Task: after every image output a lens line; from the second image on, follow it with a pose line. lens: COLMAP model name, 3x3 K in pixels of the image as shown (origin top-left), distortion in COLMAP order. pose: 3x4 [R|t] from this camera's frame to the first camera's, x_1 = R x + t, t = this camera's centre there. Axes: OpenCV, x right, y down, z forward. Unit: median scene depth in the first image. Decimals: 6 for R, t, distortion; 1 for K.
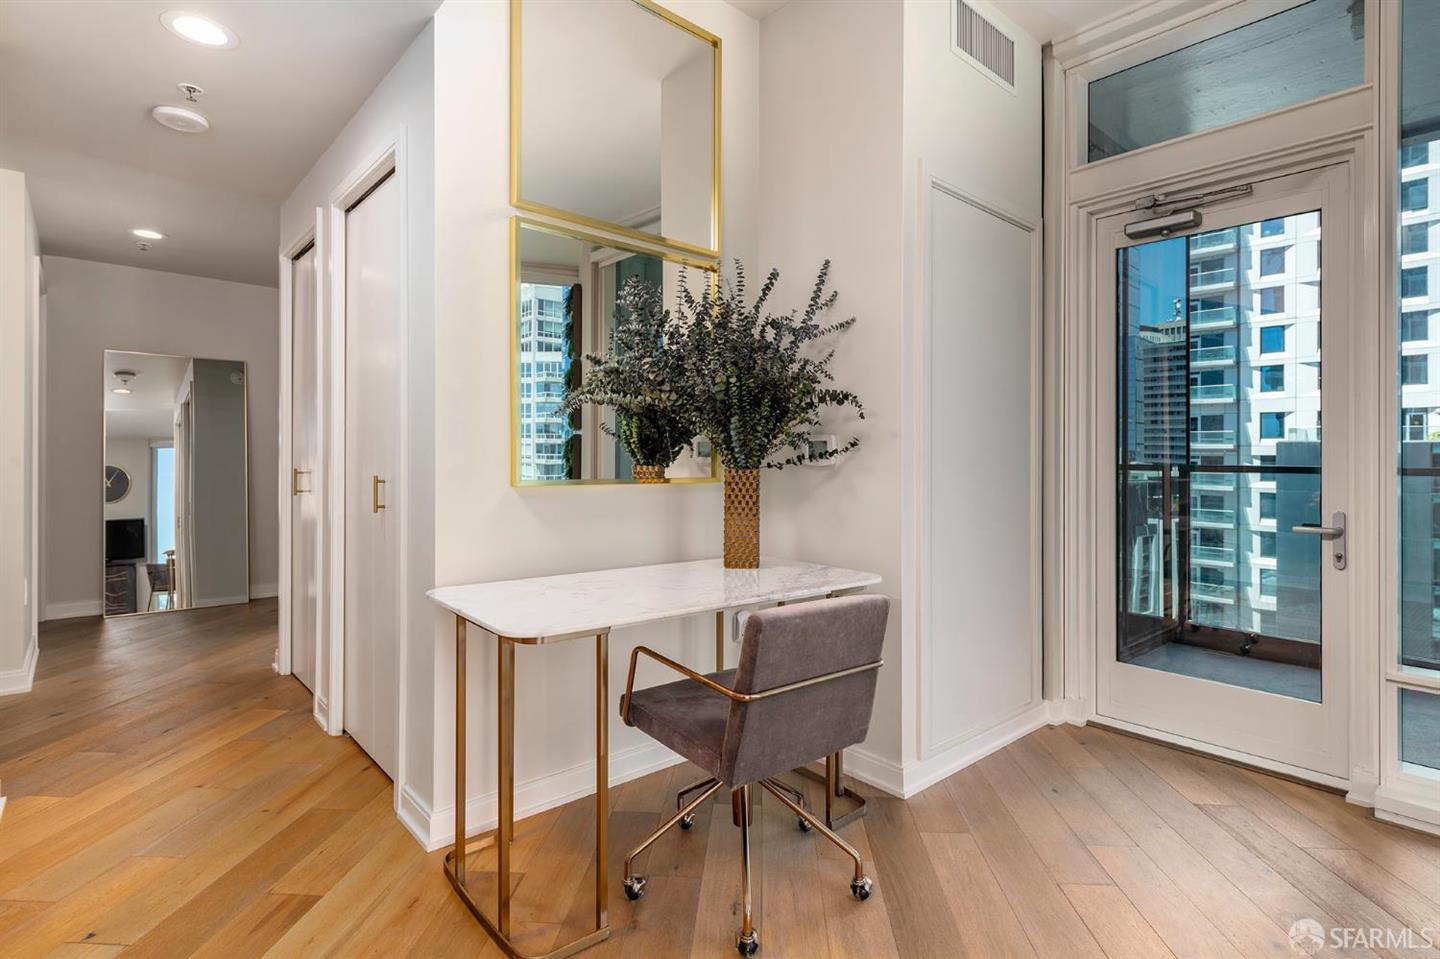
lens RADIAL K [[715.4, 0, 752.3], [0, 715.4, 457.0], [0, 0, 1]] dist [0.005841, 0.000541]
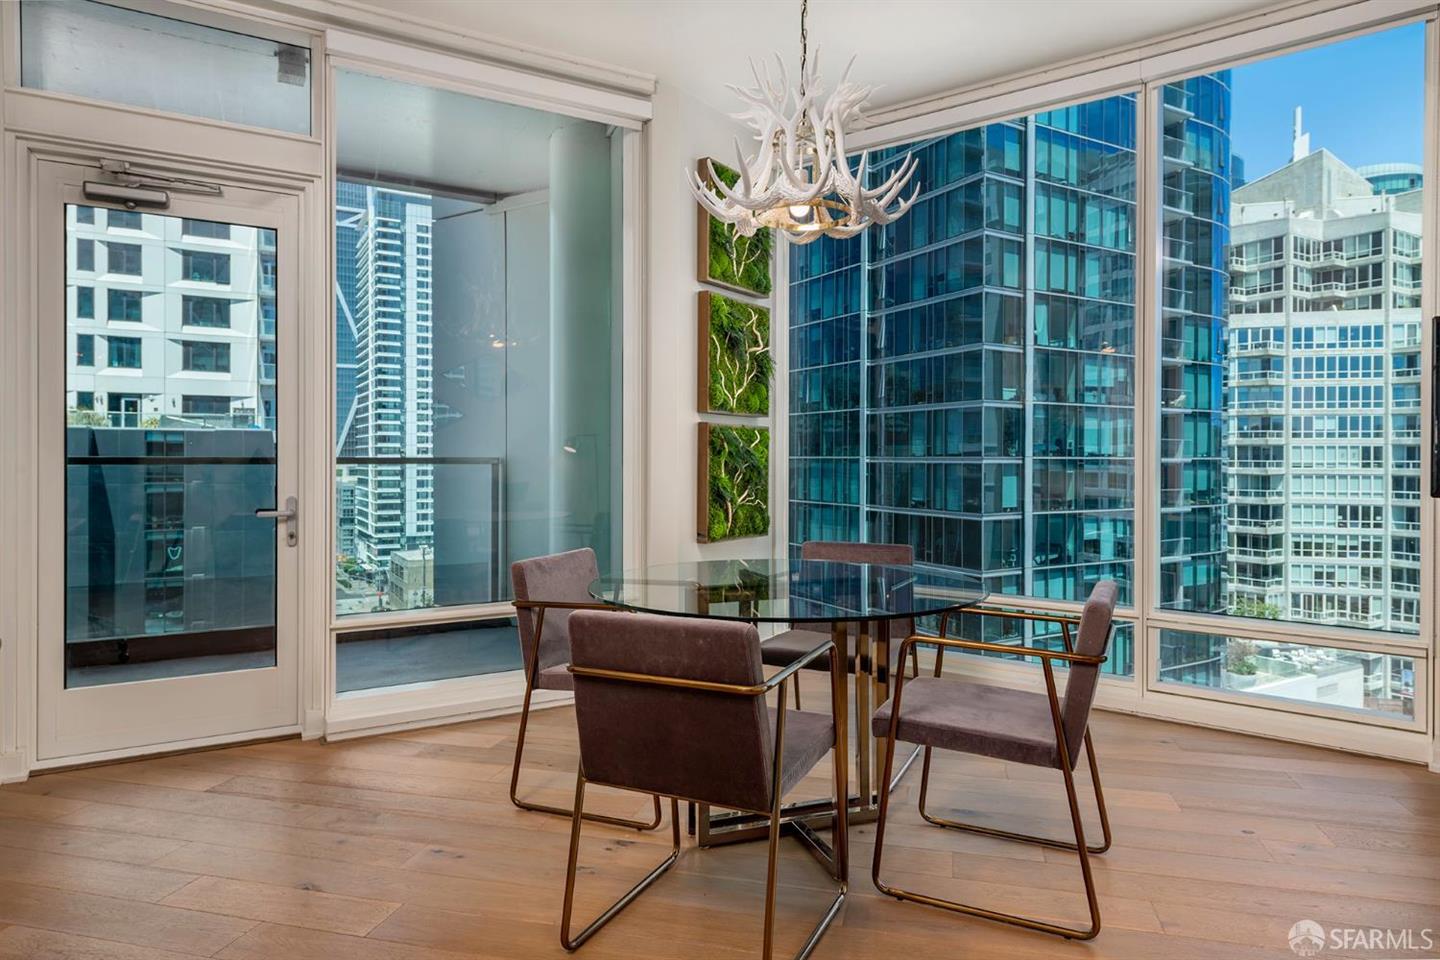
lens RADIAL K [[857.1, 0, 725.6], [0, 857.1, 469.7], [0, 0, 1]] dist [0.002978, 0.000892]
pose [[0.206907, -0.024501, 0.978054, -0.354574], [-0.004390, 0.999653, 0.025971, -0.006299], [-0.978351, -0.009668, 0.206727, 0.026160]]
